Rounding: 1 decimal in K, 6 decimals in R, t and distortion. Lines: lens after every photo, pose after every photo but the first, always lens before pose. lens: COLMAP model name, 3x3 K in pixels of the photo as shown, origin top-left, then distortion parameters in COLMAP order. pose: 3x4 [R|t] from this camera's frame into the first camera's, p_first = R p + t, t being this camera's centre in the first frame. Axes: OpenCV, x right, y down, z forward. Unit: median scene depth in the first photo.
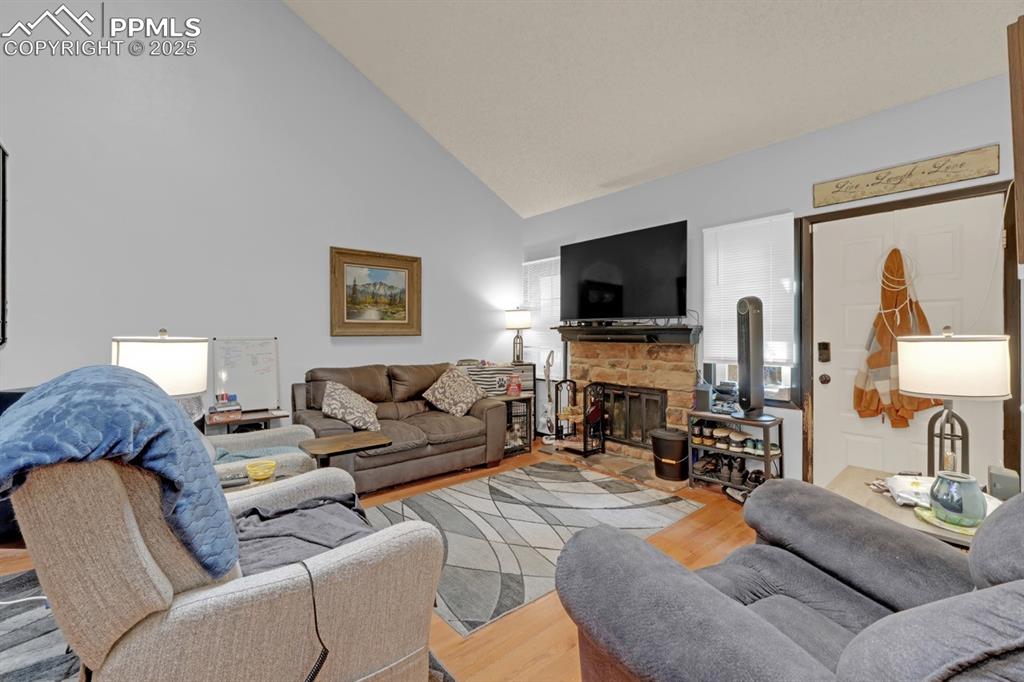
lens RADIAL K [[429.2, 0, 508.1], [0, 429.2, 333.4], [0, 0, 1]] dist [0.002426, 0.000178]
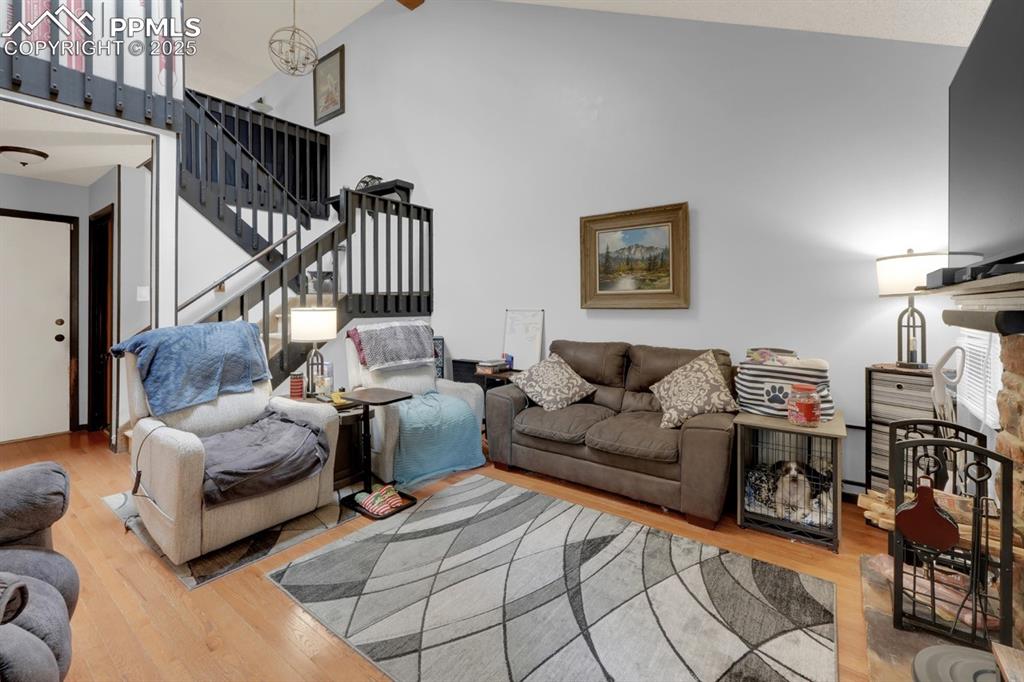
lens RADIAL K [[441.3, 0, 510.5], [0, 441.3, 303.3], [0, 0, 1]] dist [0.000531, -0.000009]
pose [[0.219689, -0.006359, -0.975549, 0.532440], [0.002819, 0.999979, -0.005884, -0.000359], [0.975566, -0.001457, 0.219702, 0.622216]]
